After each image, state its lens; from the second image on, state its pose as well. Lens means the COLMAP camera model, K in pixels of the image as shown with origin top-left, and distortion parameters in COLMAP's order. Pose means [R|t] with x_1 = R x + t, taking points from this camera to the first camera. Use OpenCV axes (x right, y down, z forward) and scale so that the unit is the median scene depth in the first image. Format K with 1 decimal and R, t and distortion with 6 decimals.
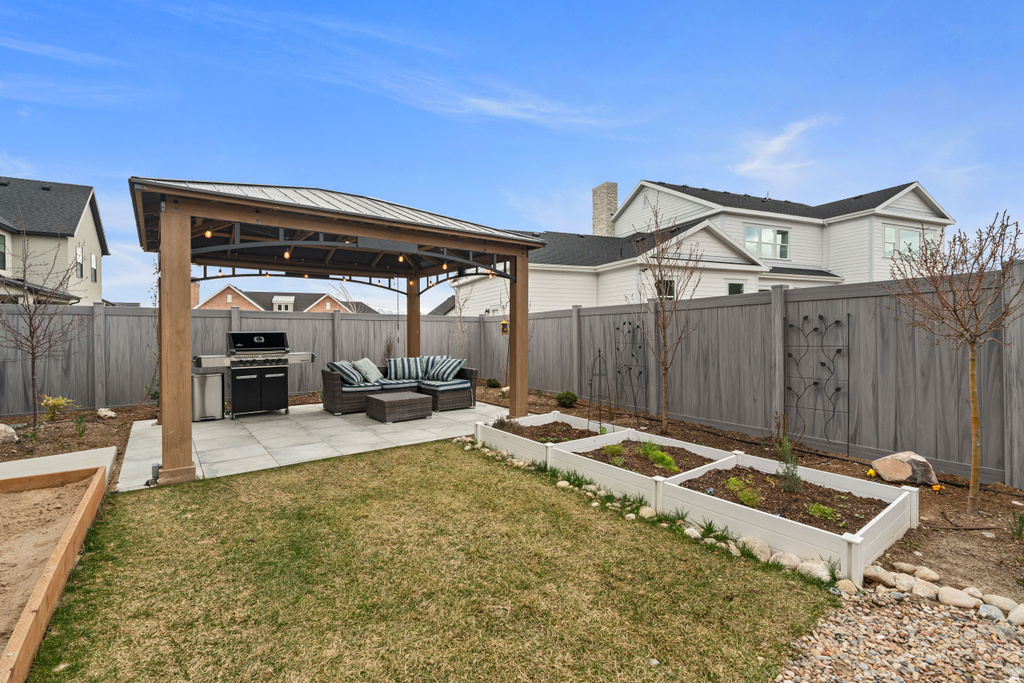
lens RADIAL K [[461.7, 0, 516.5], [0, 461.7, 335.9], [0, 0, 1]] dist [-0.005870, -0.000003]
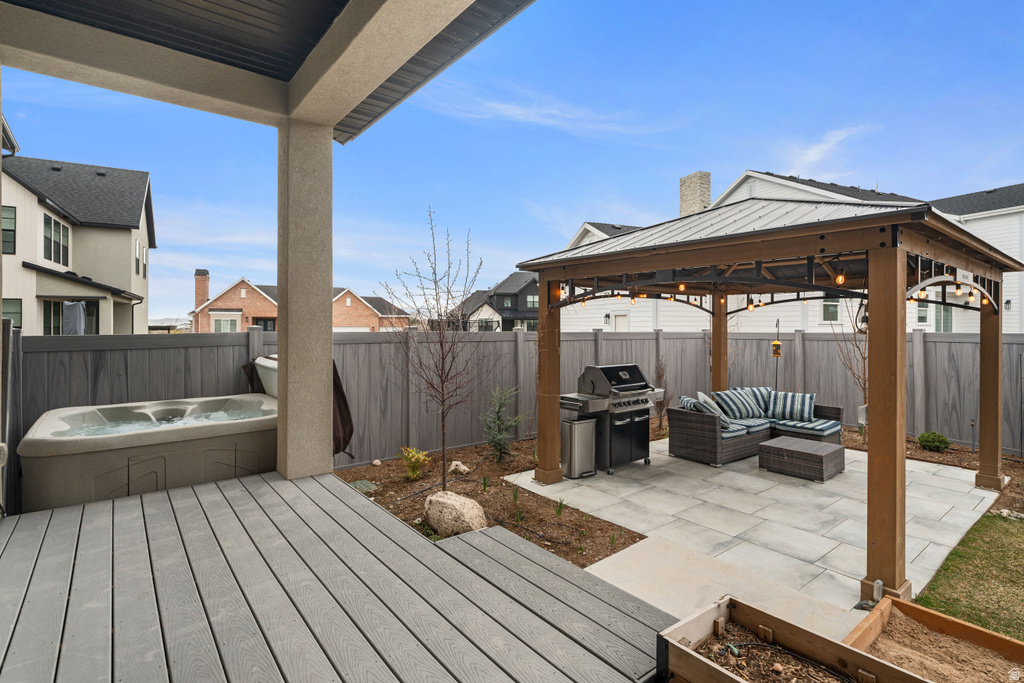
lens RADIAL K [[500.9, 0, 504.1], [0, 500.9, 319.7], [0, 0, 1]] dist [-0.004077, 0.000093]
pose [[0.999967, 0.006554, 0.004884, -0.751138], [-0.006444, 0.999731, -0.022271, -0.067498], [-0.005029, 0.022239, 0.999740, 0.098947]]
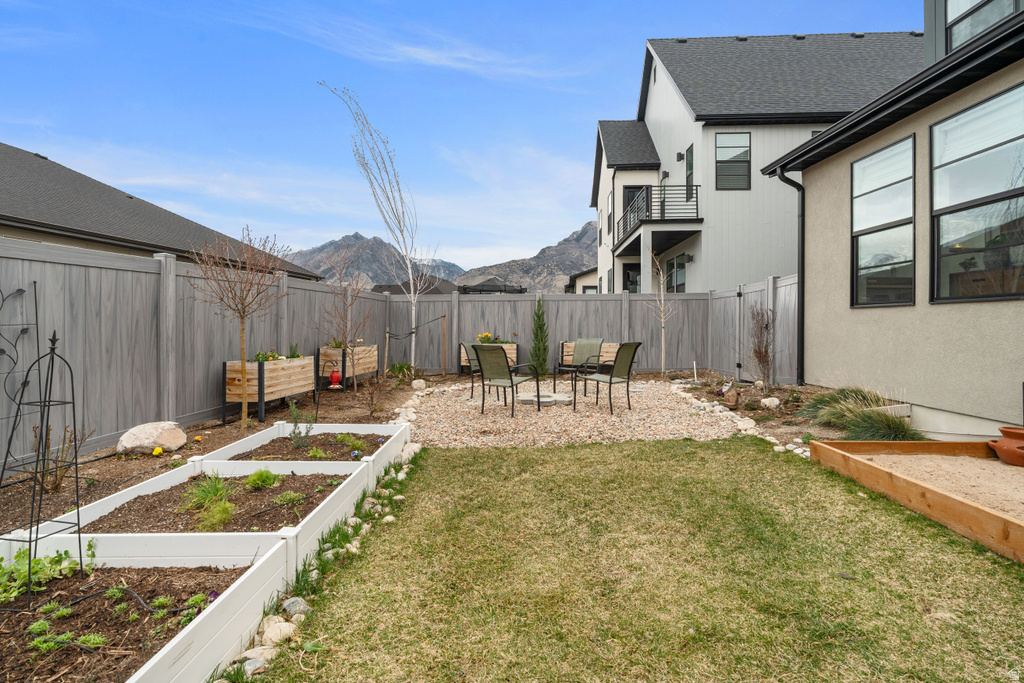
lens RADIAL K [[461.7, 0, 504.6], [0, 461.7, 324.5], [0, 0, 1]] dist [-0.005870, -0.000003]
pose [[-0.793699, 0.000106, 0.608311, -0.222985], [0.005851, 0.999955, 0.007460, 0.013848], [-0.608283, 0.009480, -0.793663, 0.722396]]
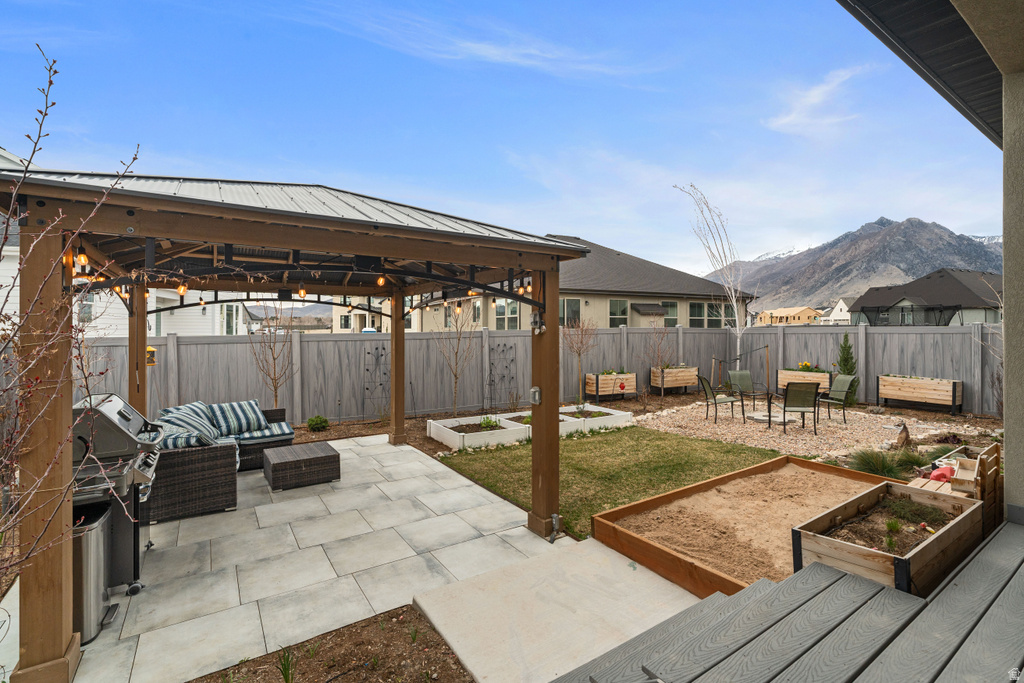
lens RADIAL K [[461.7, 0, 516.1], [0, 461.7, 324.0], [0, 0, 1]] dist [-0.005870, -0.000003]
pose [[0.070439, 0.012694, 0.997435, -0.970295], [0.013484, 0.999816, -0.013677, -0.071077], [-0.997425, 0.014413, 0.070255, 0.535164]]
